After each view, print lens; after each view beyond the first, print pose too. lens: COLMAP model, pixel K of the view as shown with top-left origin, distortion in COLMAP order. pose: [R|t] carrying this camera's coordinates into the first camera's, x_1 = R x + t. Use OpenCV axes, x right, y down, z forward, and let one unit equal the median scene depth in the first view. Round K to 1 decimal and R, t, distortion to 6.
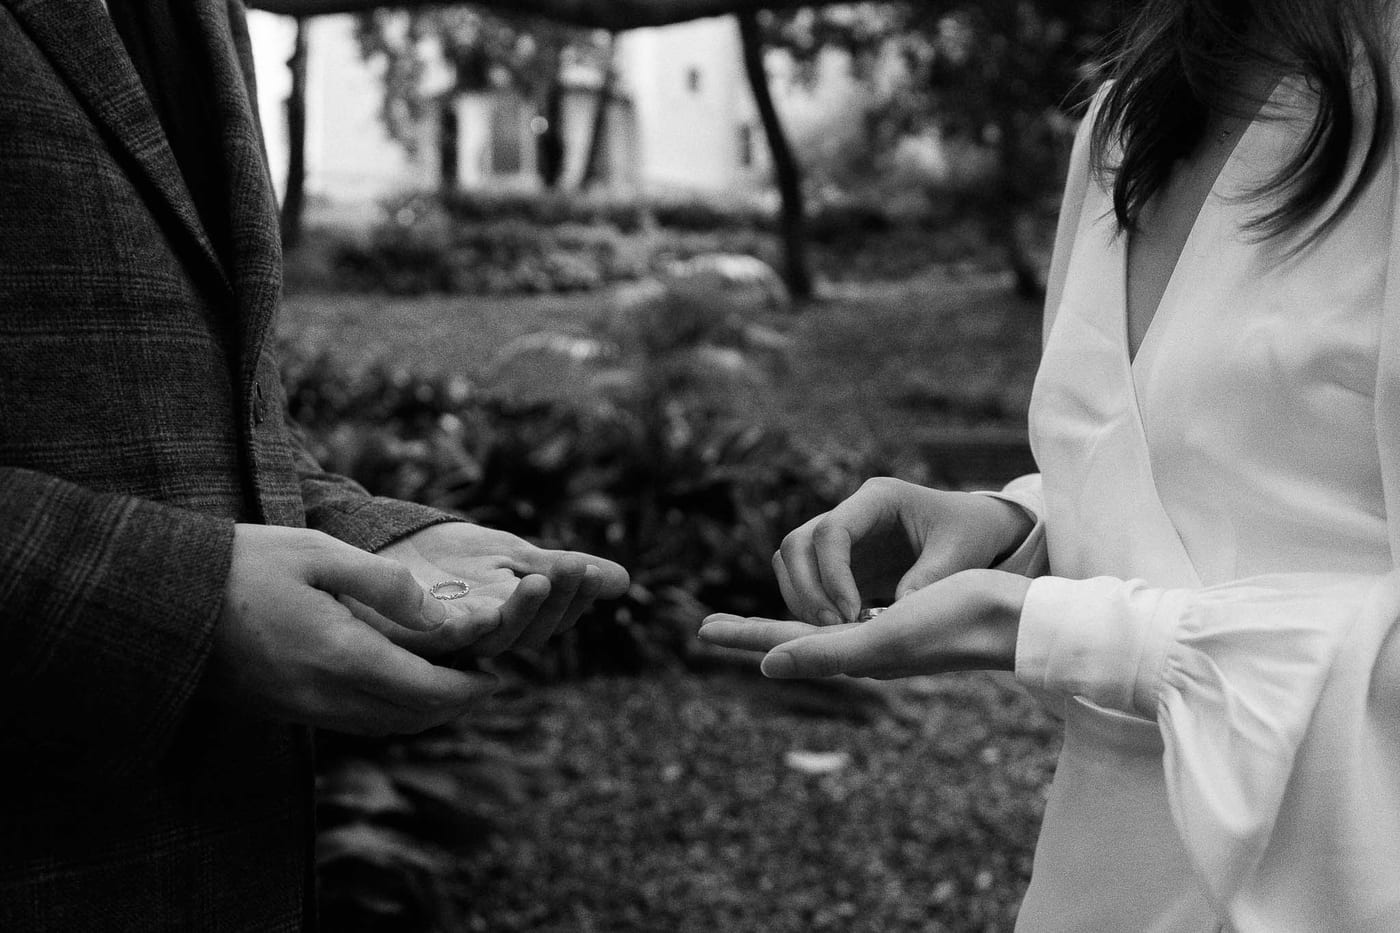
lens RADIAL K [[1456.6, 0, 700.4], [0, 1456.6, 401.7], [0, 0, 1]] dist [0.015030, 0.012856]
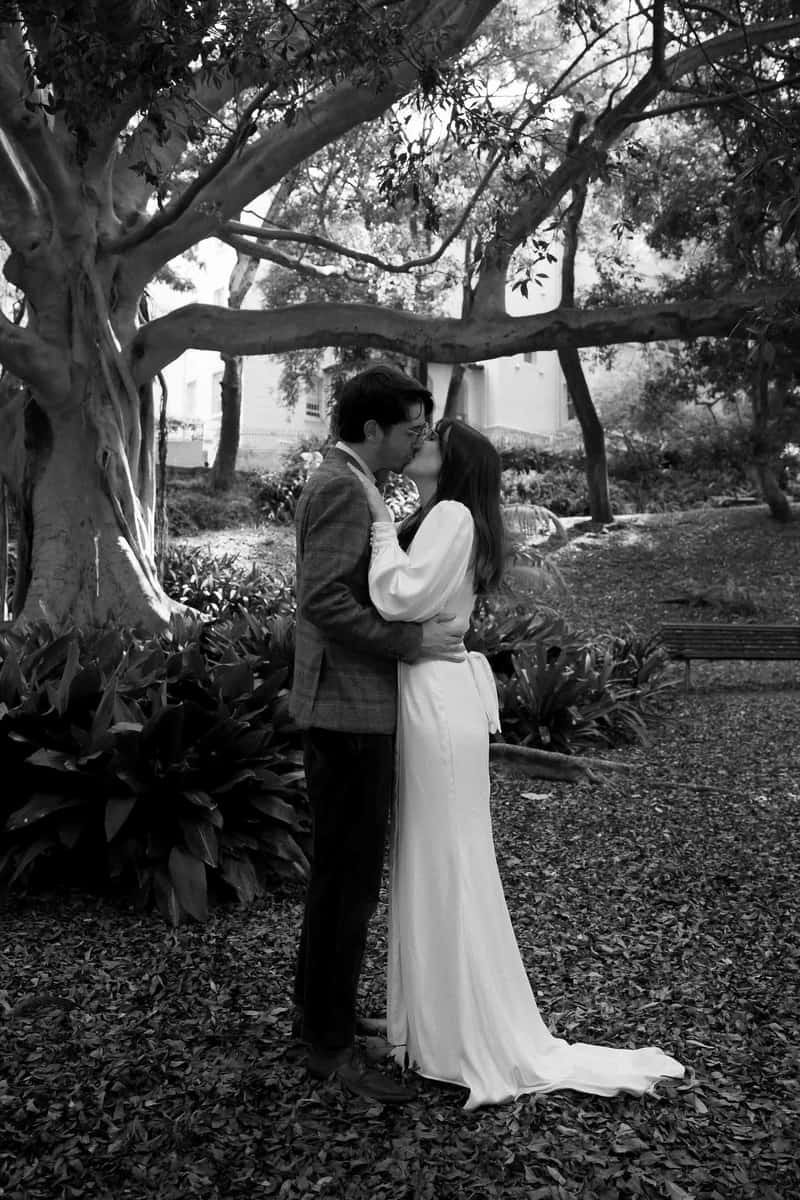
lens RADIAL K [[1203.8, 0, 400.0], [0, 1203.8, 600.0], [0, 0, 1]] dist [-0.021510, 0.103171]
pose [[0.992359, -0.007227, -0.123169, 0.052551], [0.006860, 0.999971, -0.003404, 0.002856], [0.123190, 0.002533, 0.992380, -0.277729]]
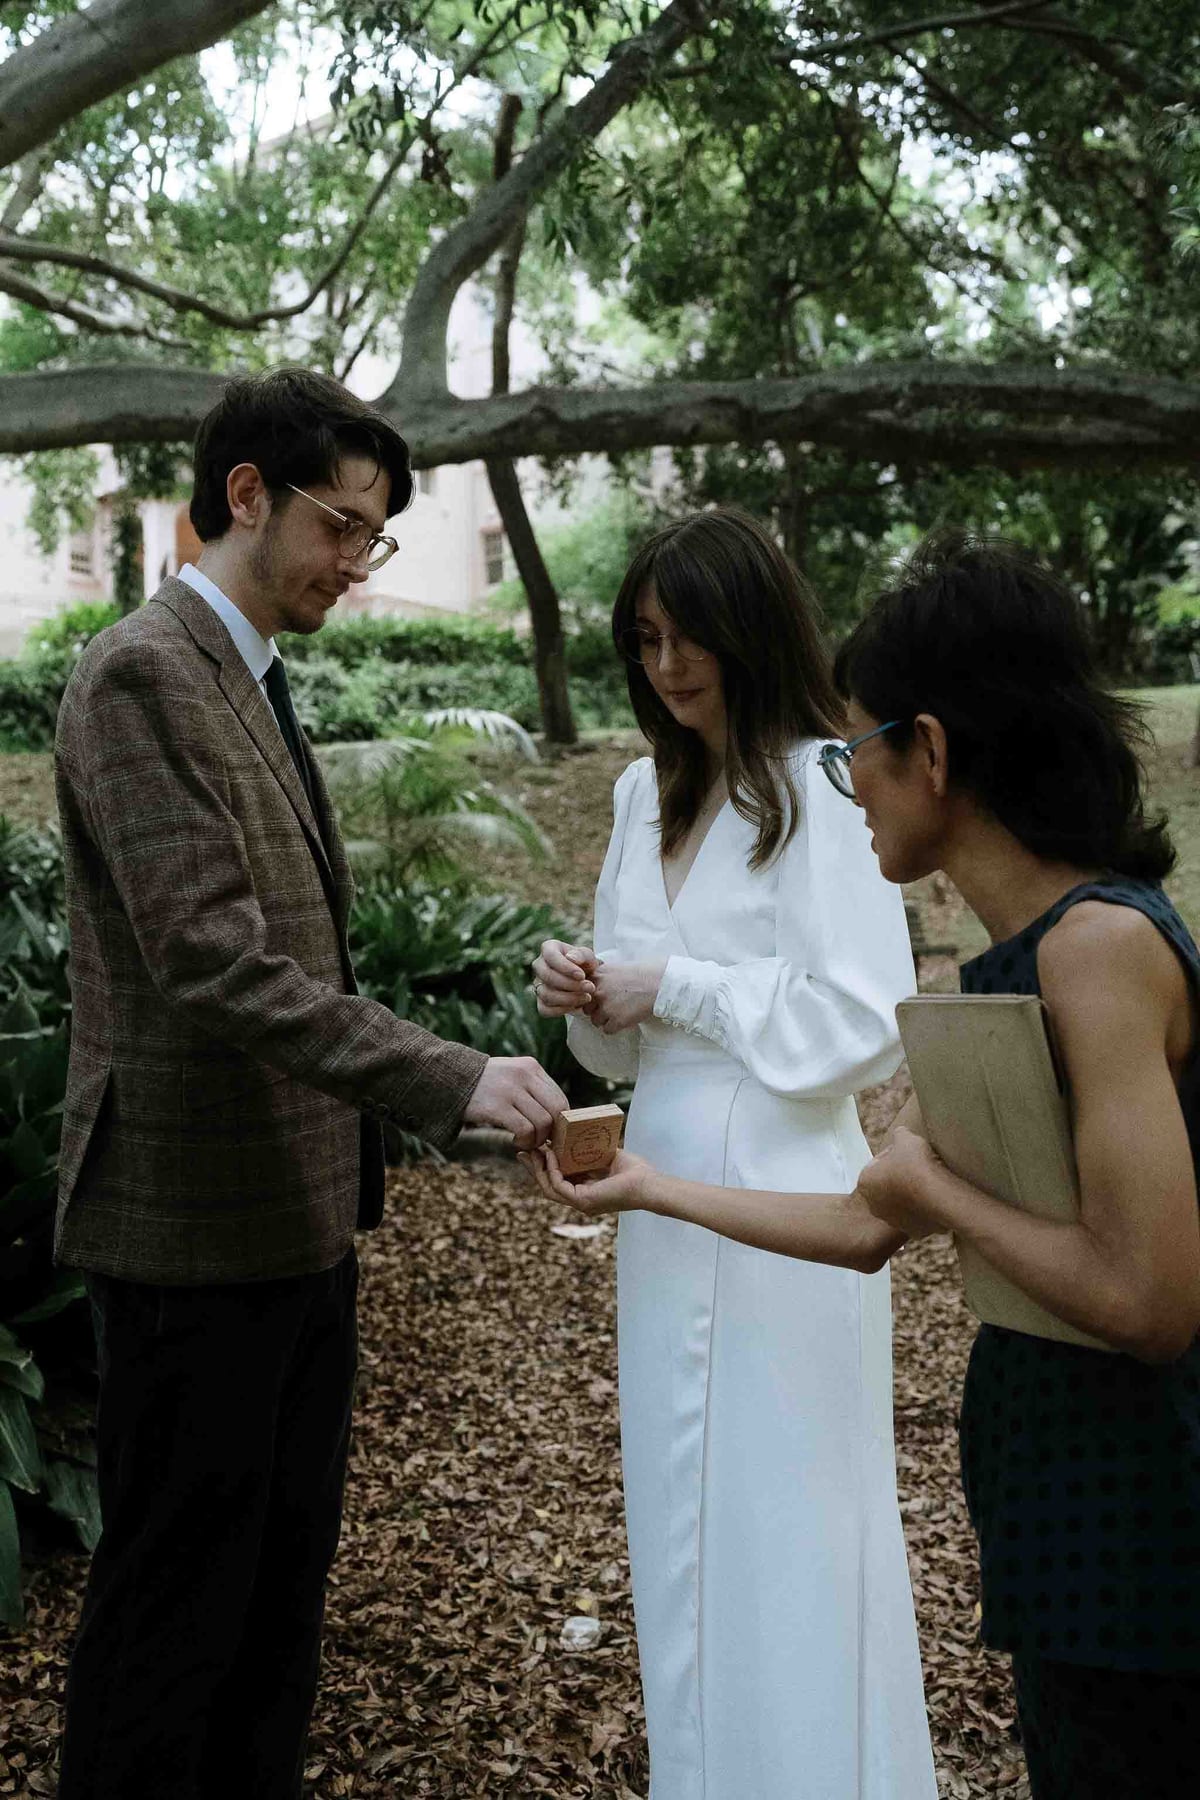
lens RADIAL K [[1805.7, 0, 600.0], [0, 1805.7, 900.0], [0, 0, 1]] dist [-0.021510, 0.103171]
pose [[0.995908, -0.025367, 0.086744, -0.005932], [0.023534, 0.999479, 0.022093, -0.007587], [-0.087259, -0.019961, 0.995986, -0.141616]]
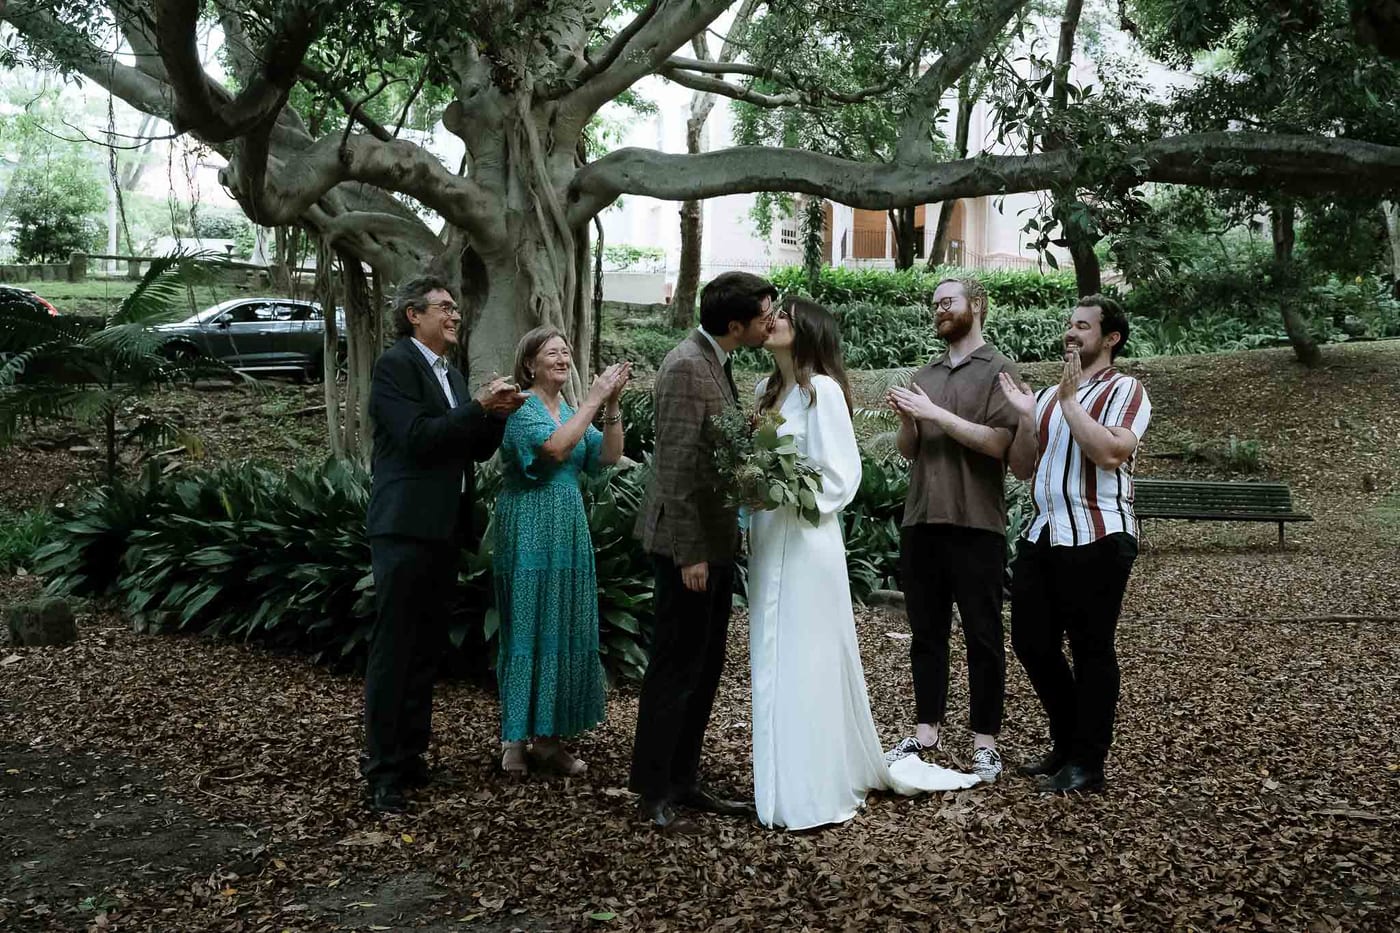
lens RADIAL K [[1404.4, 0, 693.0], [0, 1404.4, 460.6], [0, 0, 1]] dist [-0.021510, 0.103171]
pose [[0.961635, 0.006984, -0.274245, 0.171888], [-0.006093, 0.999973, 0.004102, 0.003910], [0.274266, -0.002273, 0.961651, -0.466059]]
